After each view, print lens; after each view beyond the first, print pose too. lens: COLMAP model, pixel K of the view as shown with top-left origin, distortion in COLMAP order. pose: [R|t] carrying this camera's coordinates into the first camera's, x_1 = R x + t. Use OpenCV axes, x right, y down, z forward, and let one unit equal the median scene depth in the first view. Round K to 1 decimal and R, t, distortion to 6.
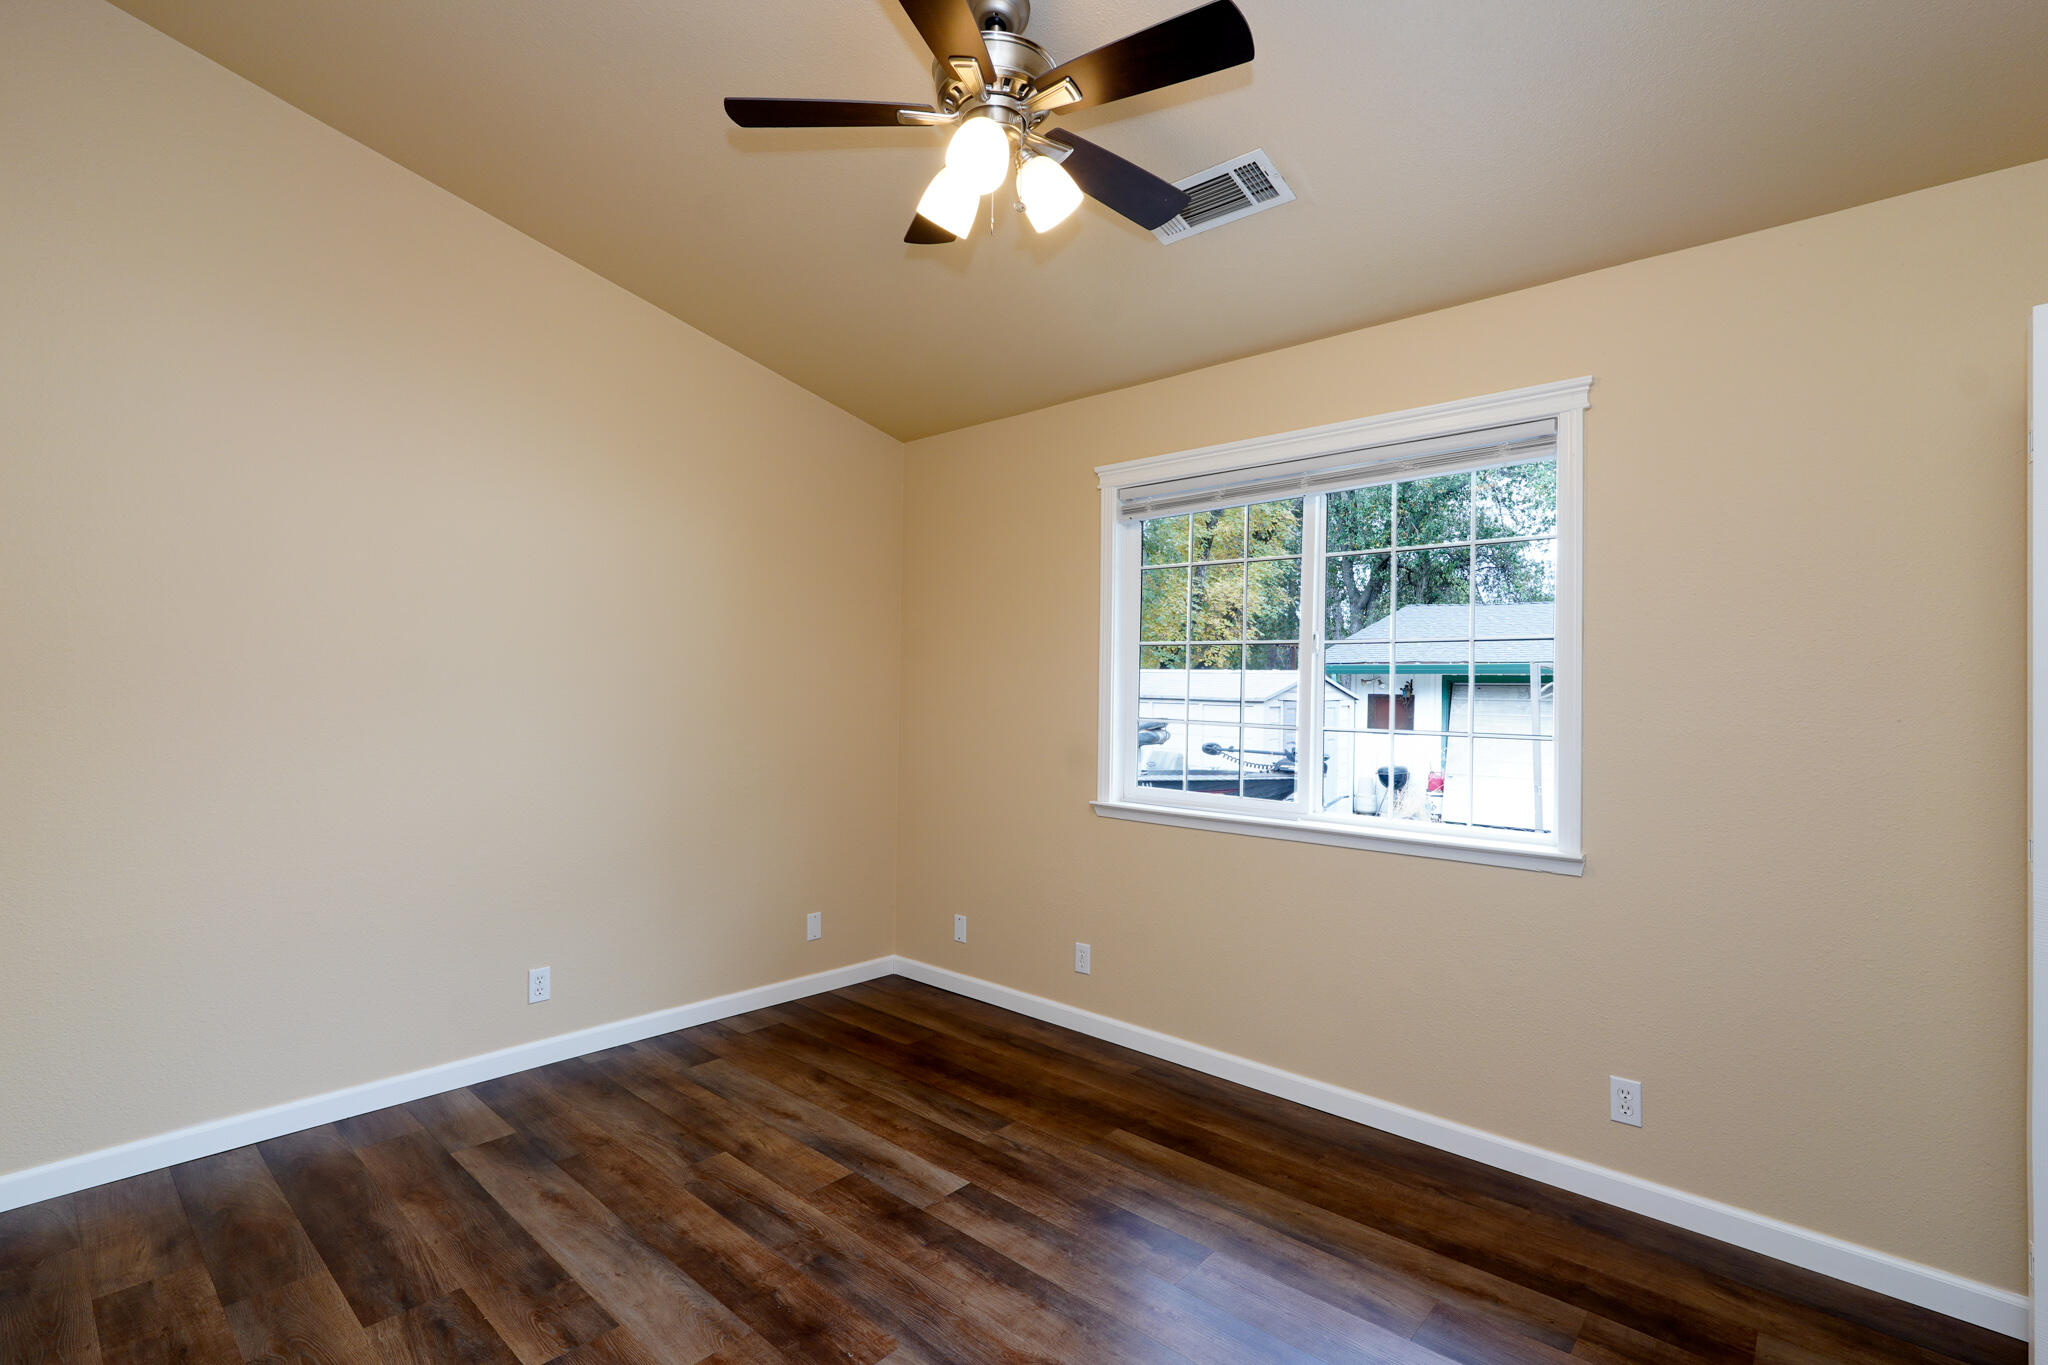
lens RADIAL K [[944.2, 0, 1014.9], [0, 944.2, 683.4], [0, 0, 1]] dist [-0.023345, 0.015277]
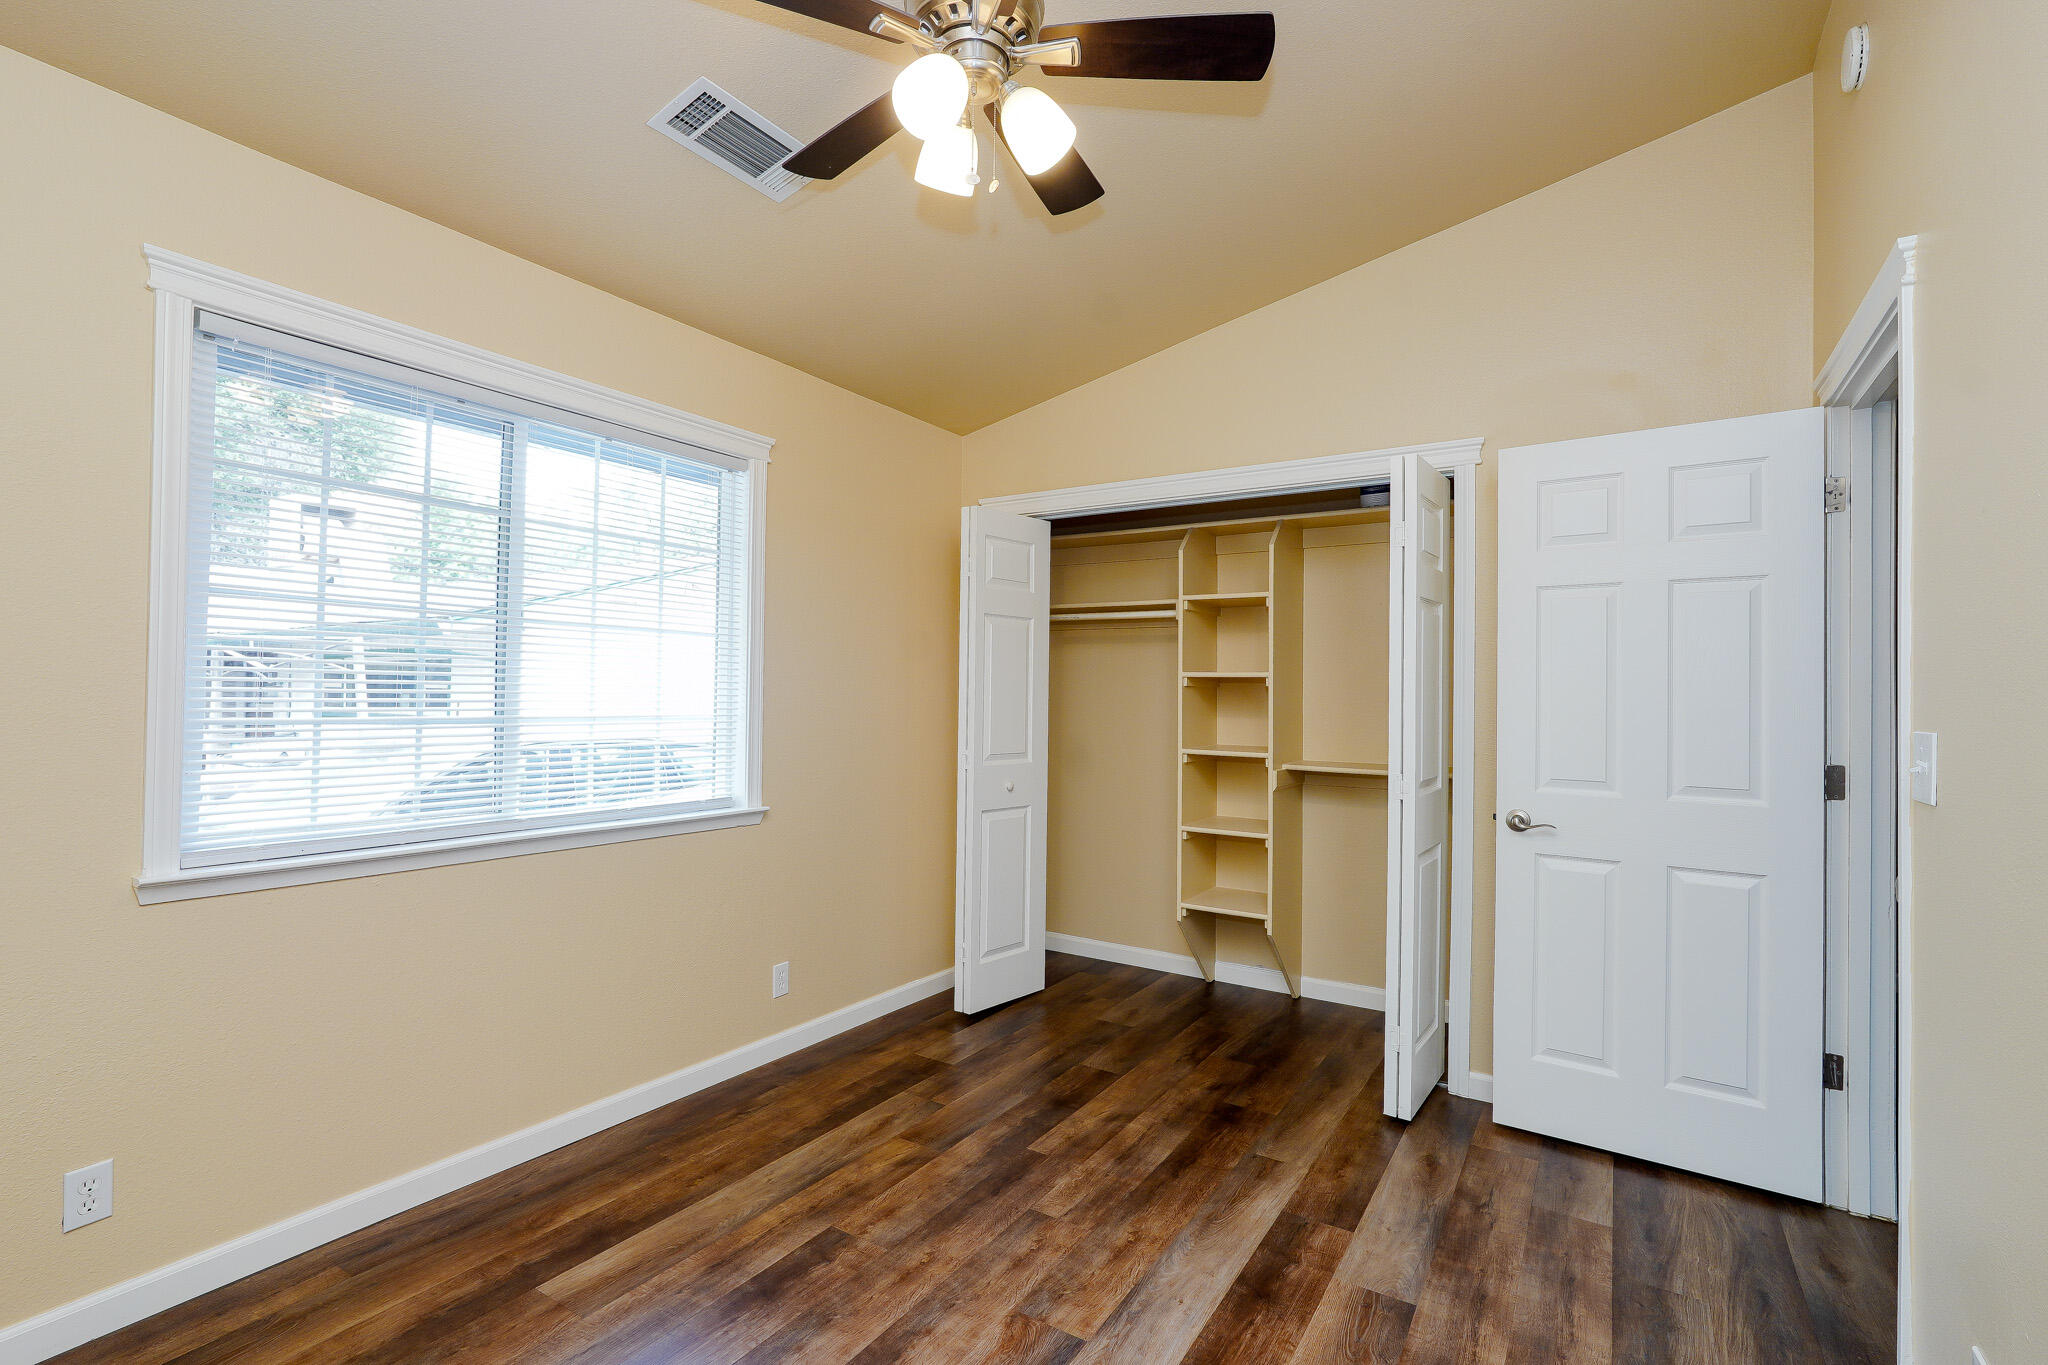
lens RADIAL K [[944.2, 0, 1014.9], [0, 944.2, 683.4], [0, 0, 1]] dist [-0.023345, 0.015277]
pose [[-0.164768, -0.004583, 0.986322, -0.736183], [-0.030904, 0.999522, -0.000519, 0.001833], [-0.985848, -0.030567, -0.164831, 0.870464]]
